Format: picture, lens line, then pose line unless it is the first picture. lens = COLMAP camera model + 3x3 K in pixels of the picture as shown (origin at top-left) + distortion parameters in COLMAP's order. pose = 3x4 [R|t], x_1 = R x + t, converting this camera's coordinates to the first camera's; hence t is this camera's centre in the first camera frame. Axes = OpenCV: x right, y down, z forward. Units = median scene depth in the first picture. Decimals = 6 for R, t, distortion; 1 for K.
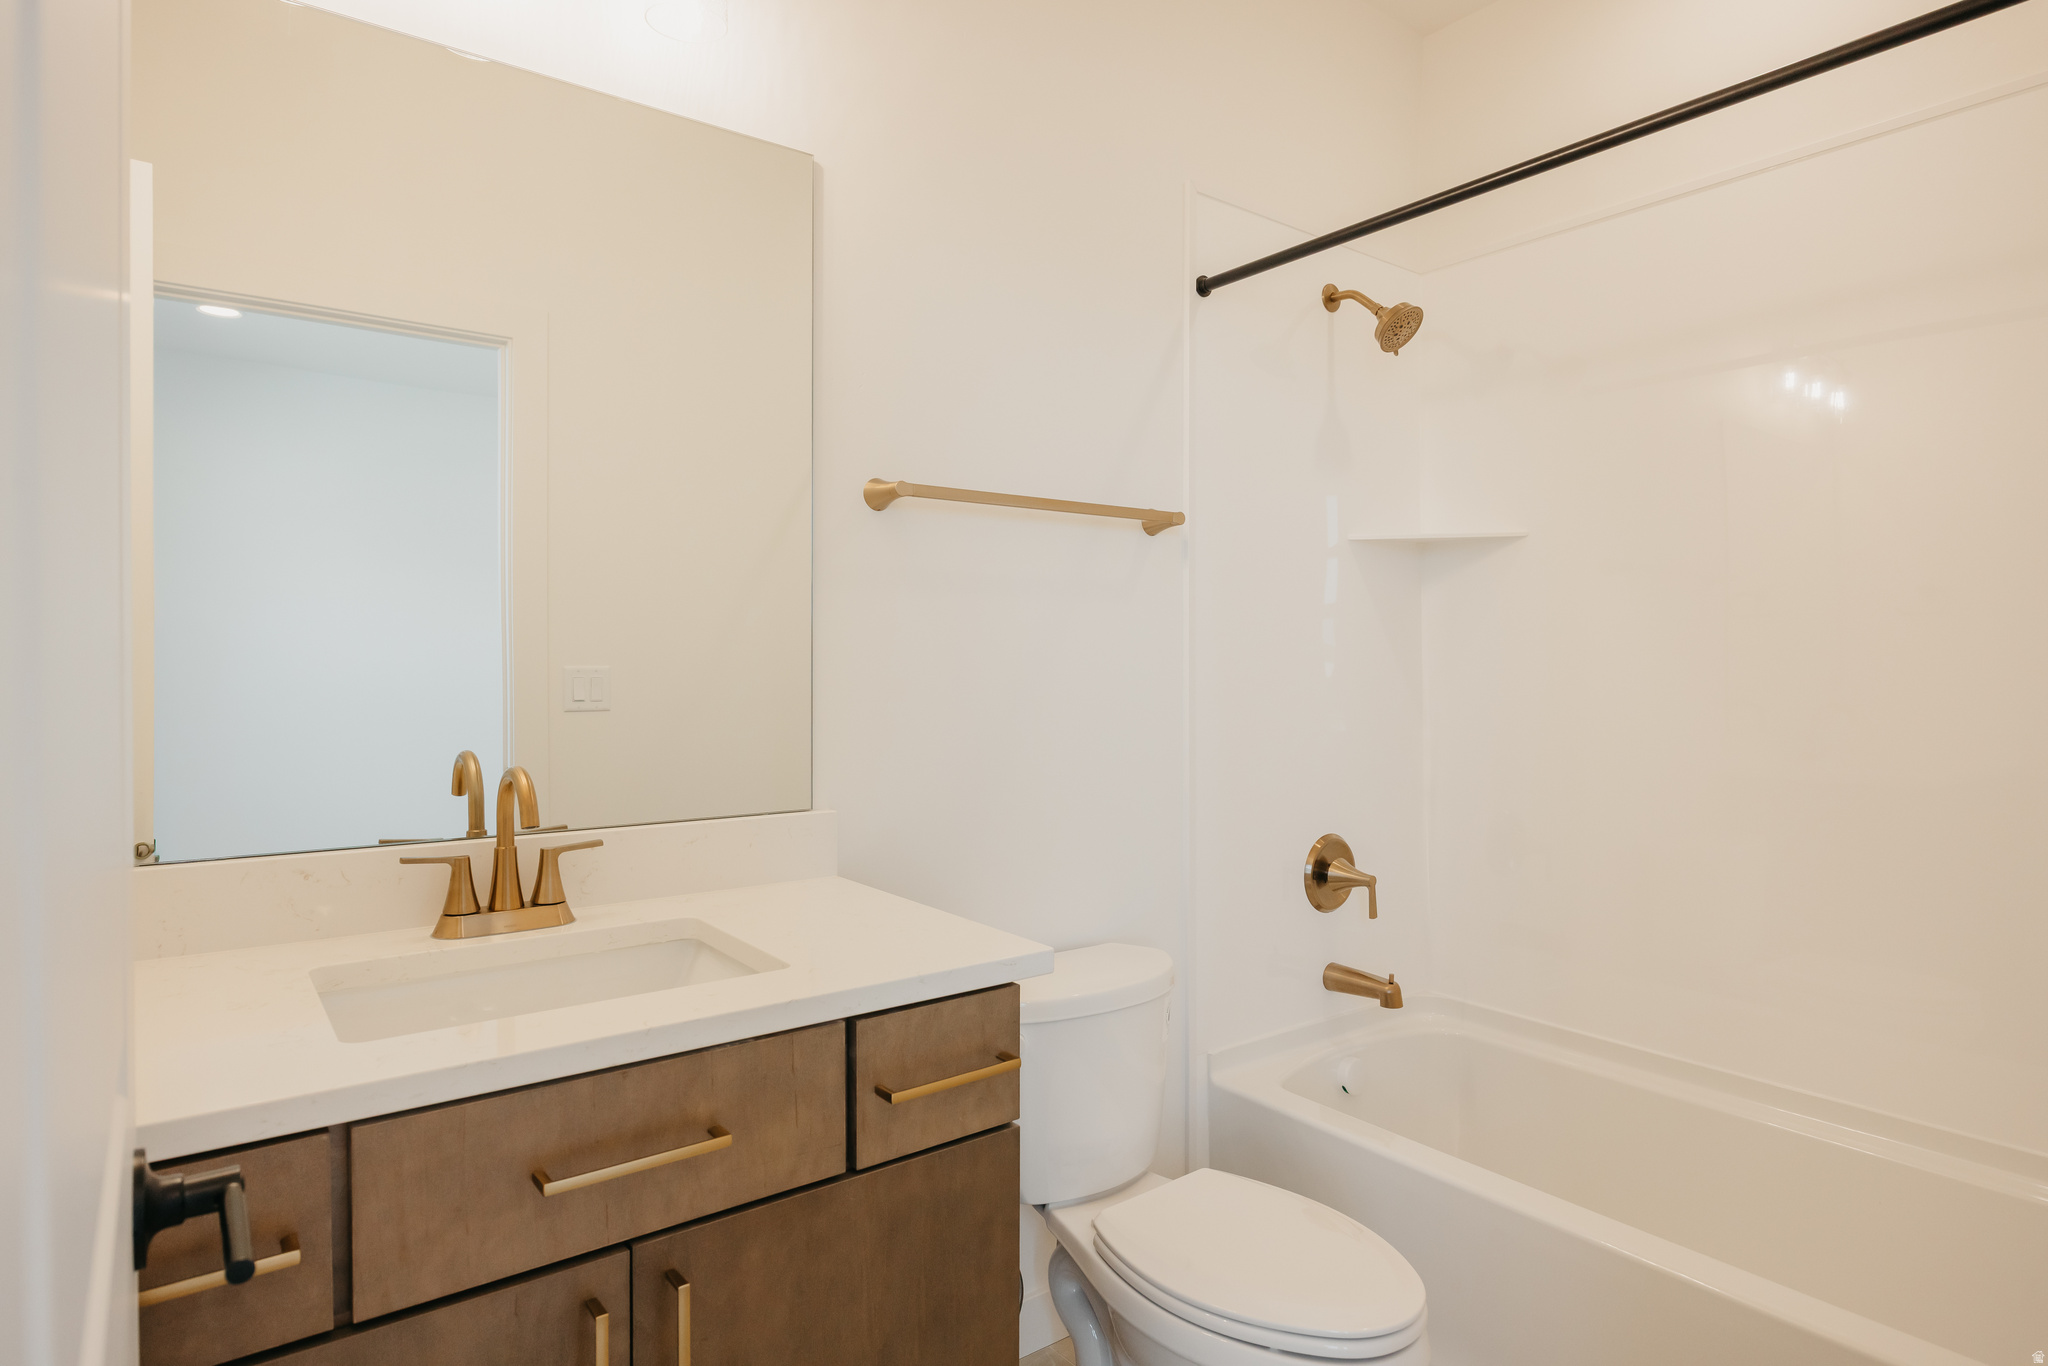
lens RADIAL K [[1150.8, 0, 1037.0], [0, 1150.8, 669.6], [0, 0, 1]] dist [0.005965, -0.001392]
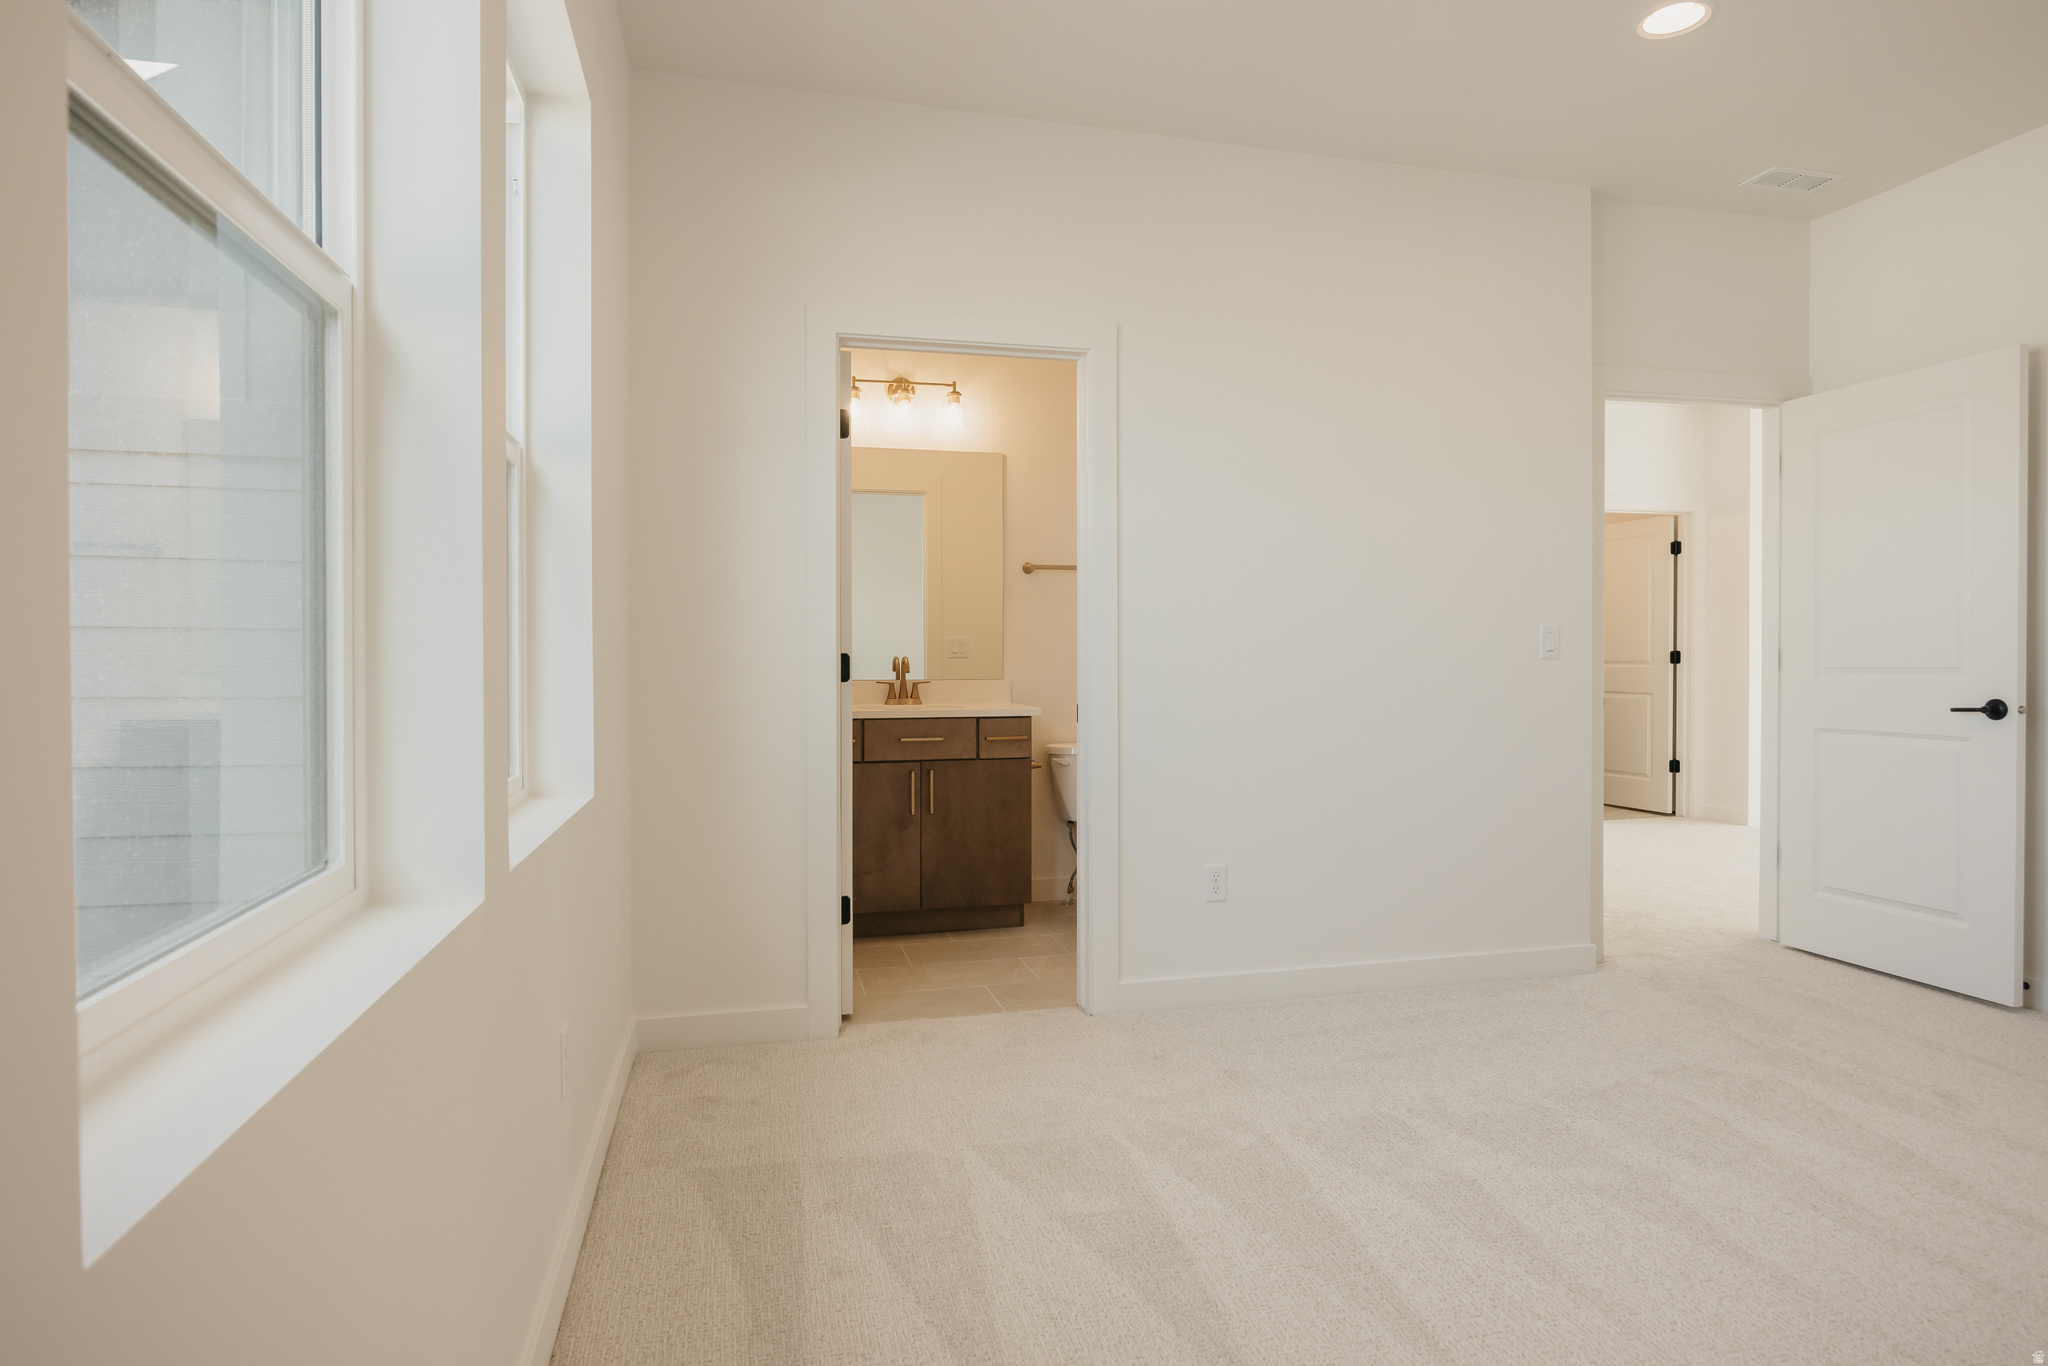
lens RADIAL K [[1150.8, 0, 1014.1], [0, 1150.8, 675.6], [0, 0, 1]] dist [0.005965, -0.001392]
pose [[0.915564, 0.008997, -0.402071, 1.231124], [-0.008091, 0.999959, 0.003951, 0.125888], [0.402090, -0.000364, 0.915600, -2.024498]]
